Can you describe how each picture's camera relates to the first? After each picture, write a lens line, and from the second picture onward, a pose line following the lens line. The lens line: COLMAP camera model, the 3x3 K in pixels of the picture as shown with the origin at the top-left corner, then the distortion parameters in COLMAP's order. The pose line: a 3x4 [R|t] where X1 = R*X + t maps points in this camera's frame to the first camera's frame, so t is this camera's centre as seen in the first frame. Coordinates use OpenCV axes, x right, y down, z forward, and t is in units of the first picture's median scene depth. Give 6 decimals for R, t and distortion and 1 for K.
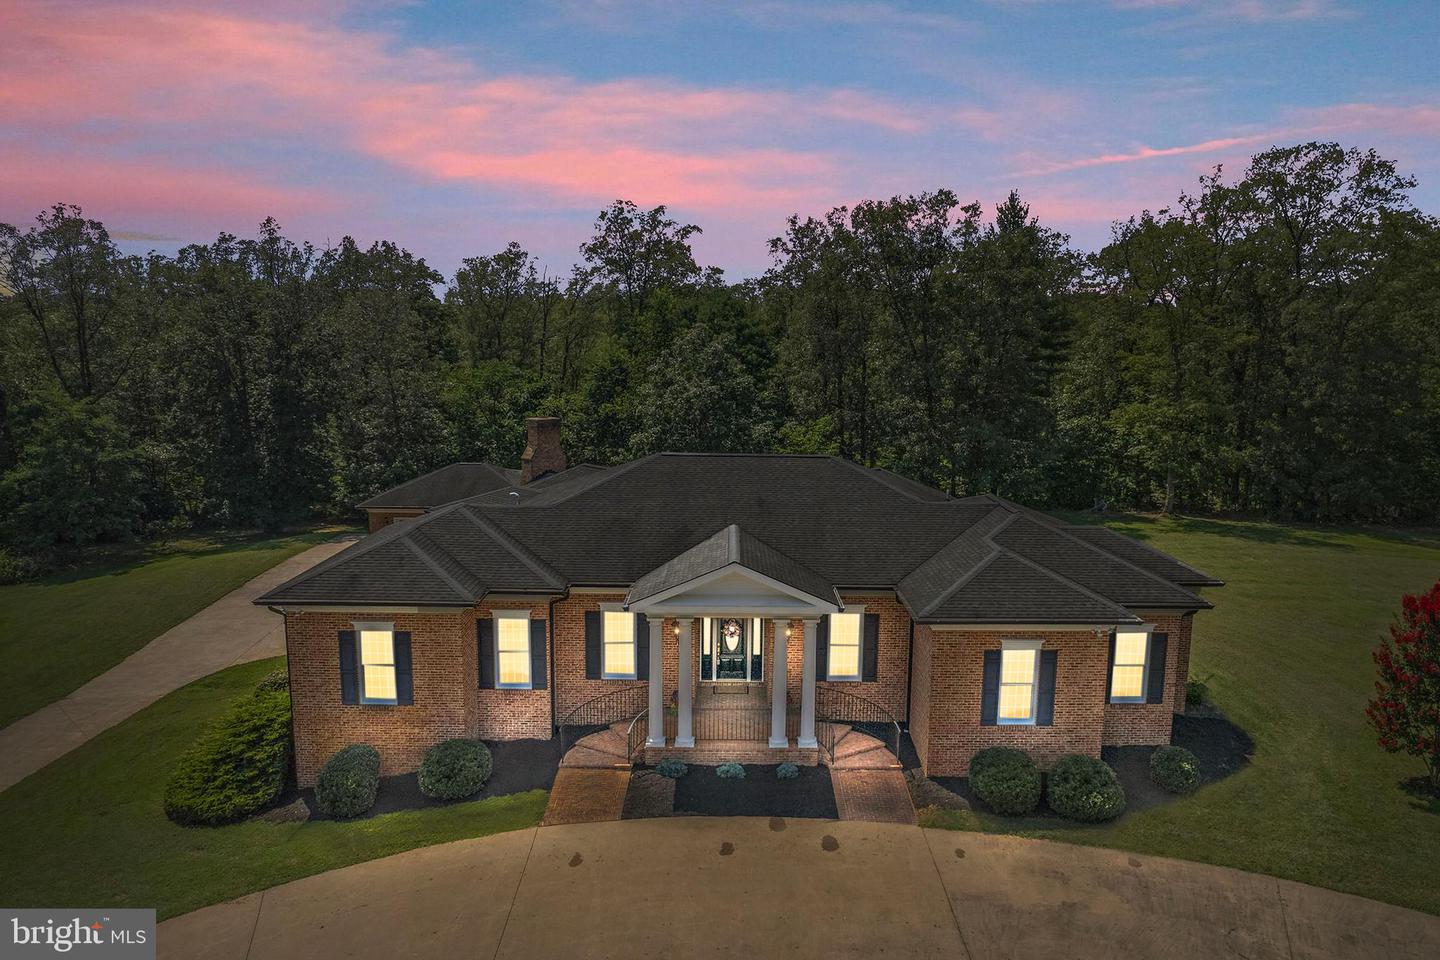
lens RADIAL K [[946.4, 0, 754.4], [0, 946.4, 478.7], [0, 0, 1]] dist [-0.078697, 0.062866]
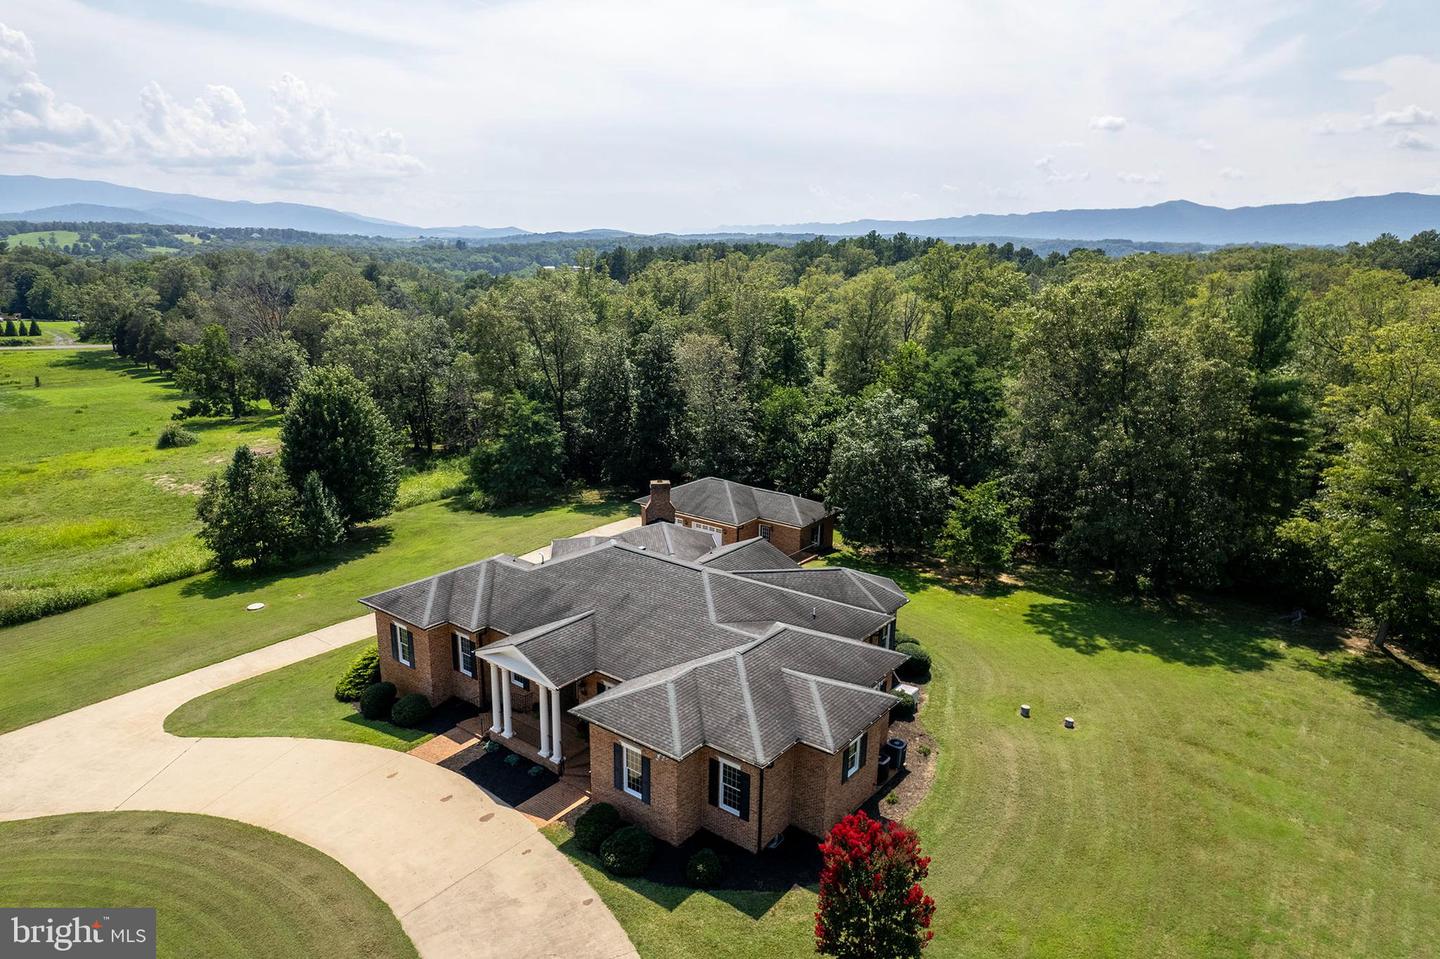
lens RADIAL K [[888.7, 0, 720.0], [0, 888.7, 479.5], [0, 0, 1]] dist [-0.040267, 0.023683]
pose [[0.784615, 0.153567, -0.600664, 1.011993], [-0.090445, 0.986825, 0.134150, -0.386094], [0.613351, -0.050929, 0.788167, -0.015176]]
